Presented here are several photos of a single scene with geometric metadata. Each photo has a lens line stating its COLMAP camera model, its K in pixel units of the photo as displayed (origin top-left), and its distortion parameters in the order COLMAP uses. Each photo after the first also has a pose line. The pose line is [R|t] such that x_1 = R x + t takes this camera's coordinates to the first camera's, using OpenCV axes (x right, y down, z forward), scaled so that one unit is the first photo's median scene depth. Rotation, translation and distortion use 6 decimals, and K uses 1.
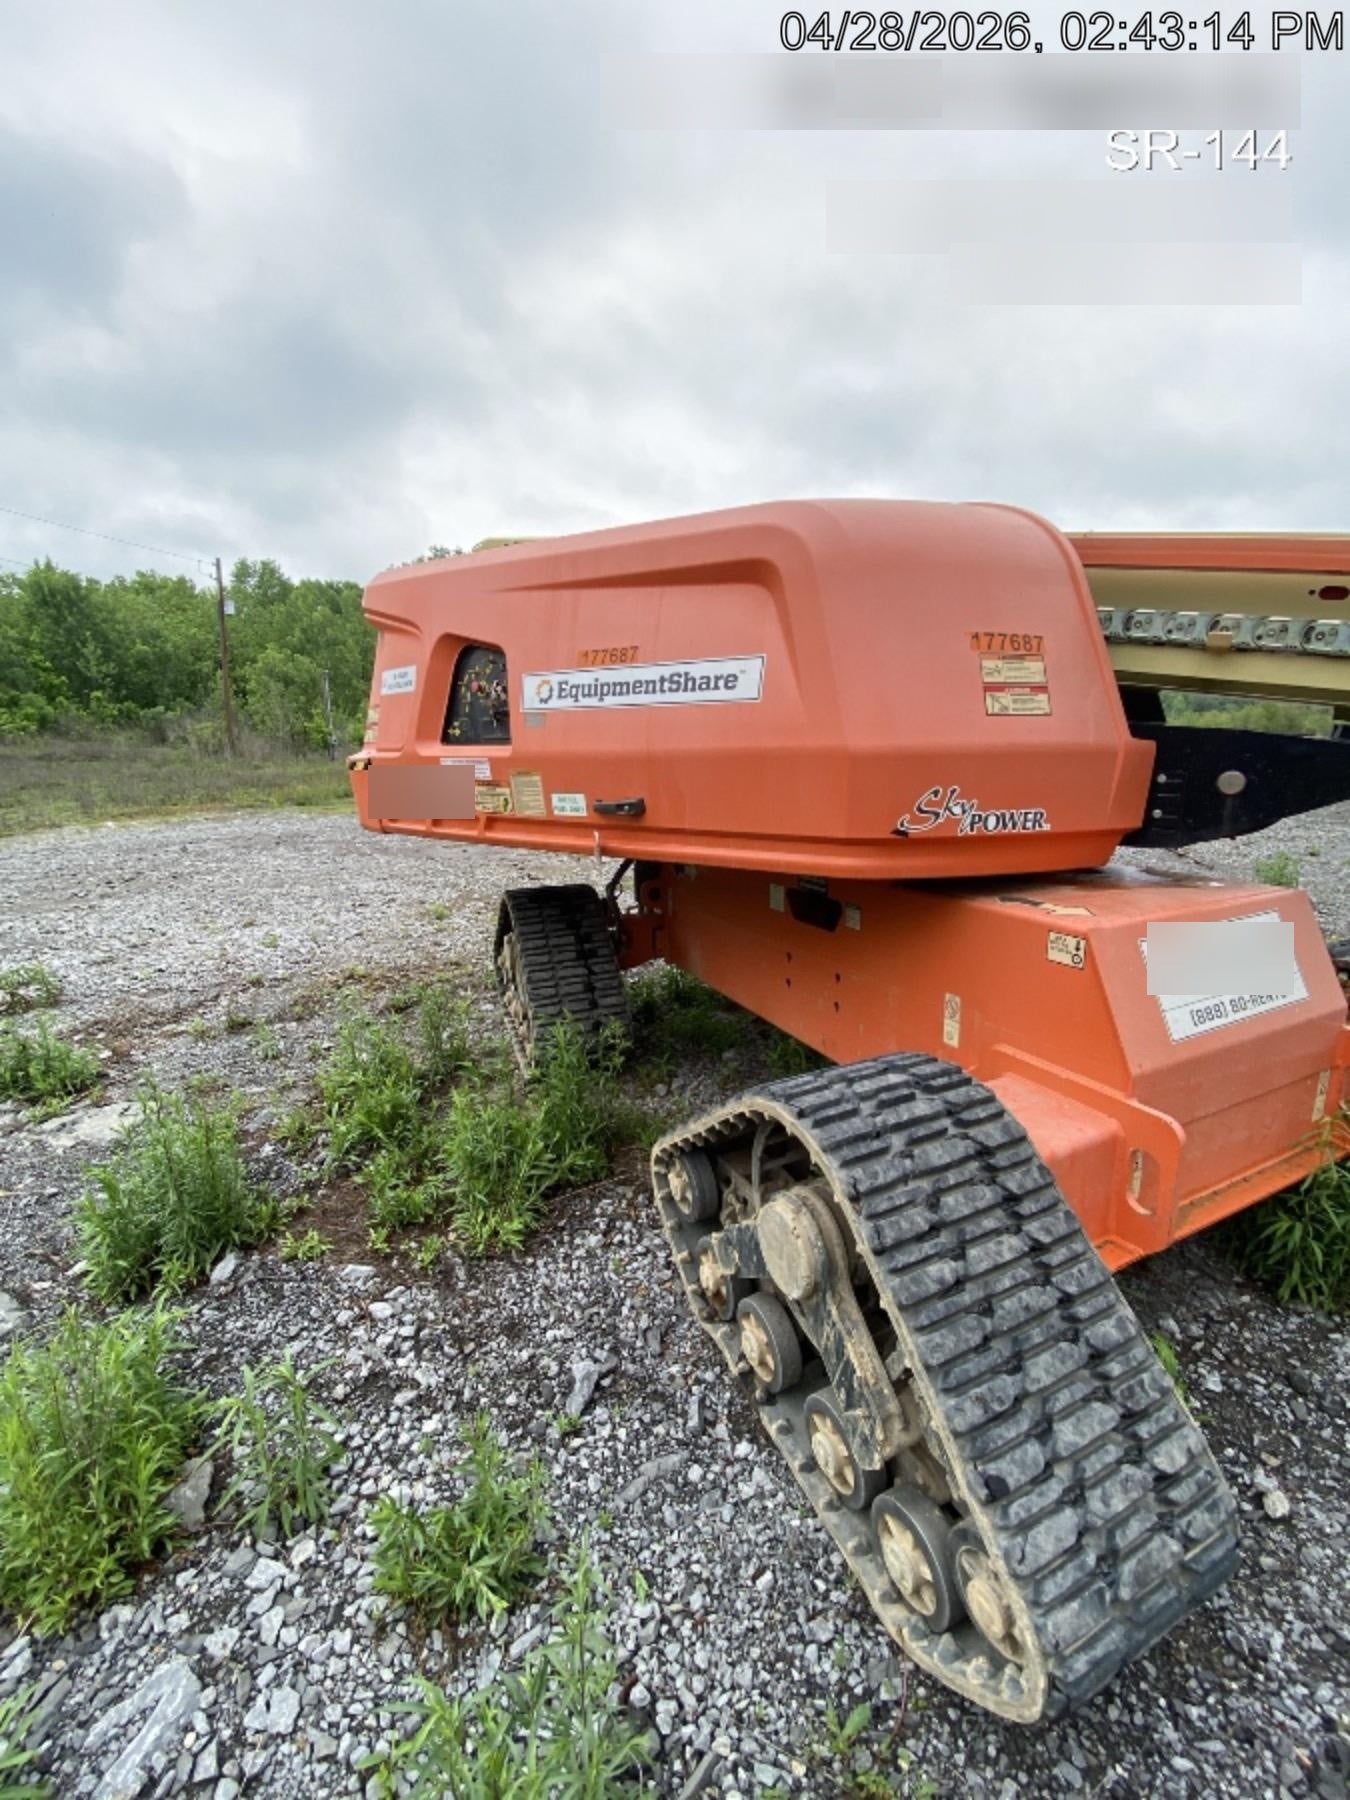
lens RADIAL K [[729.6, 0, 677.7], [0, 729.6, 900.8], [0, 0, 1]] dist [0.014593, -0.018329]
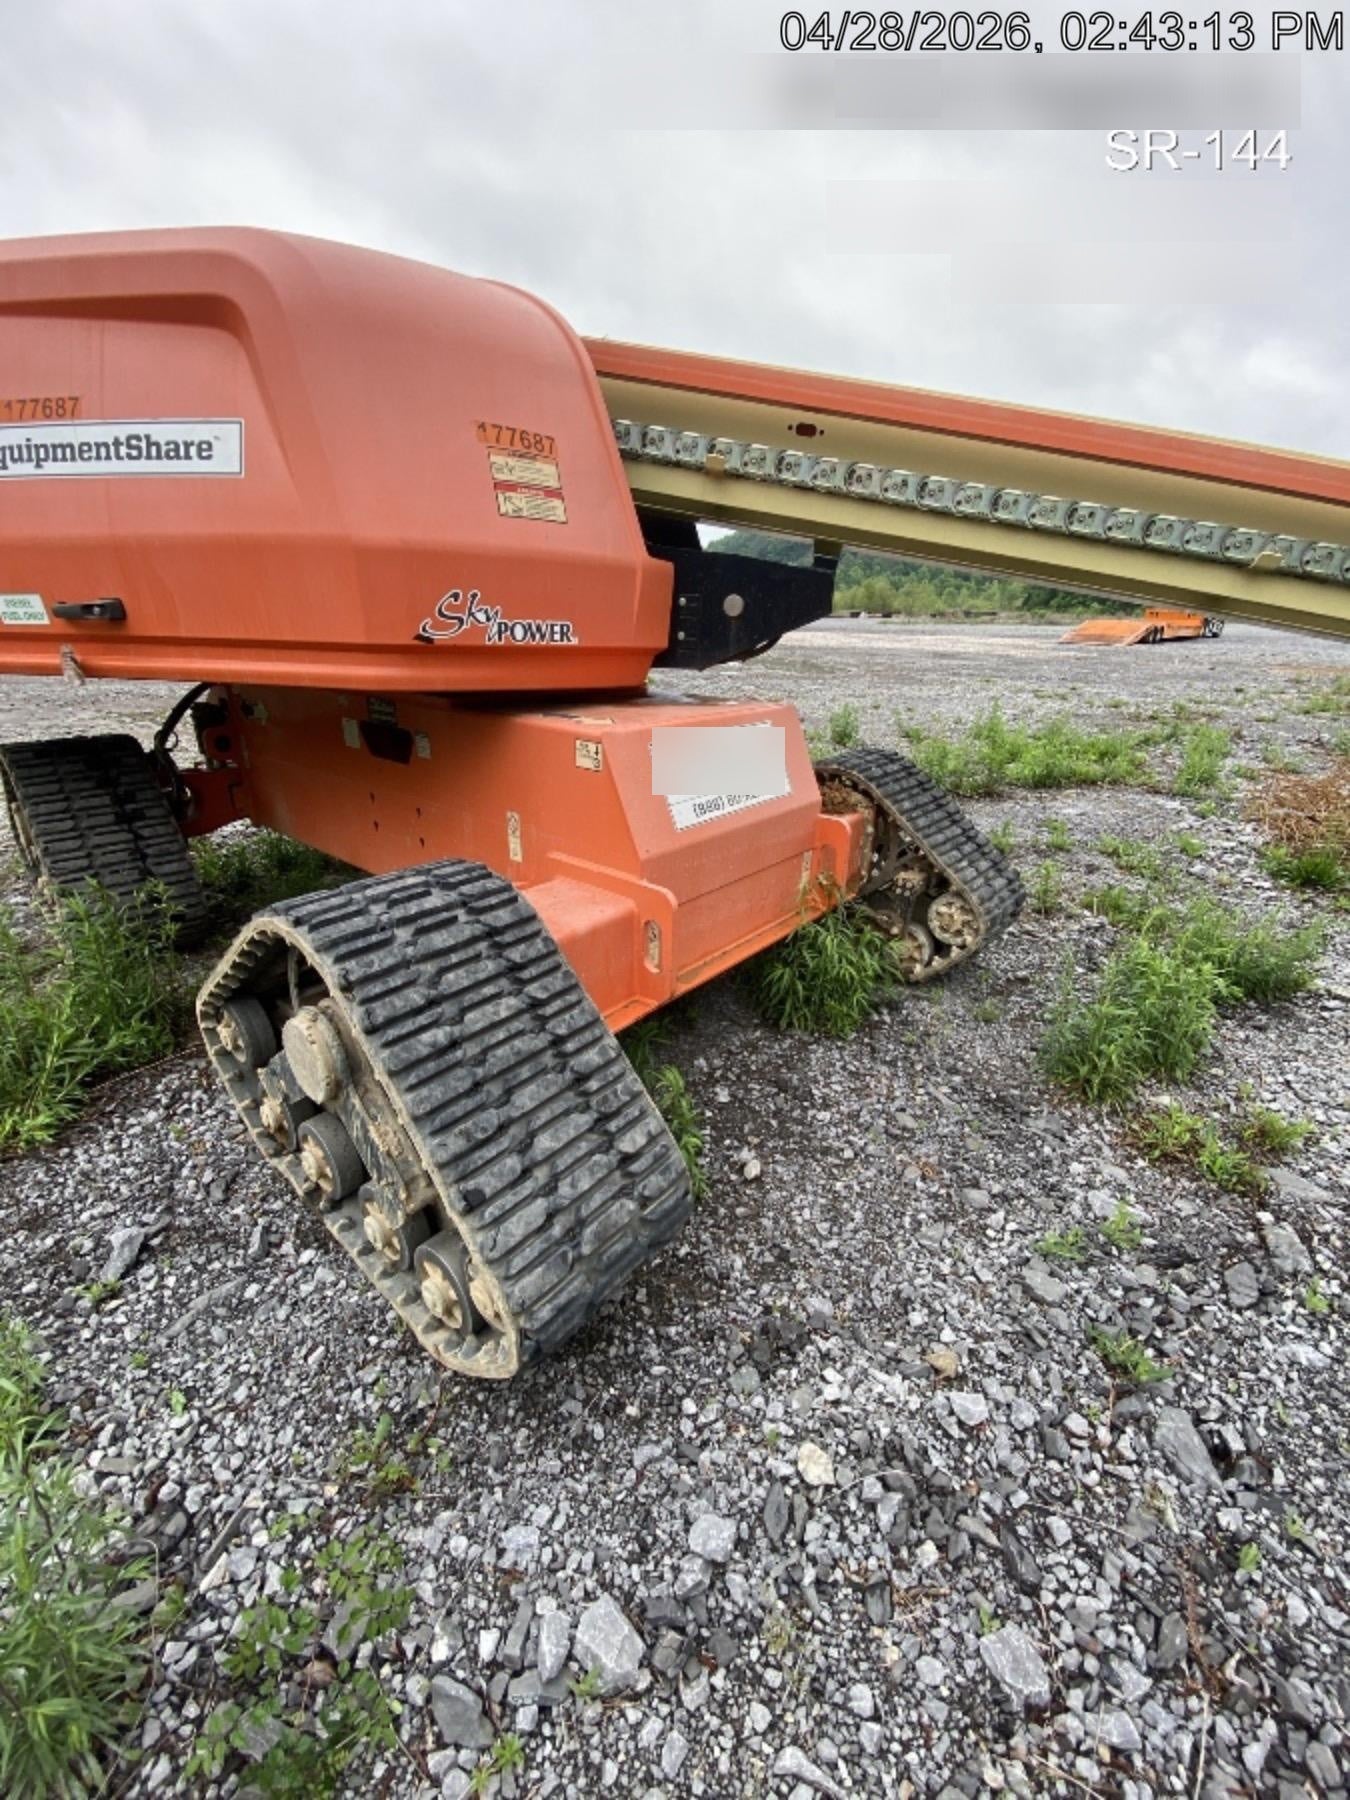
lens RADIAL K [[721.9, 0, 675.5], [0, 721.9, 905.4], [0, 0, 1]] dist [0.016311, -0.020385]
pose [[0.911587, -0.120583, 0.393024, 0.241367], [0.051937, 0.982136, 0.180862, 0.120886], [-0.407812, -0.144459, 0.901566, -0.059414]]
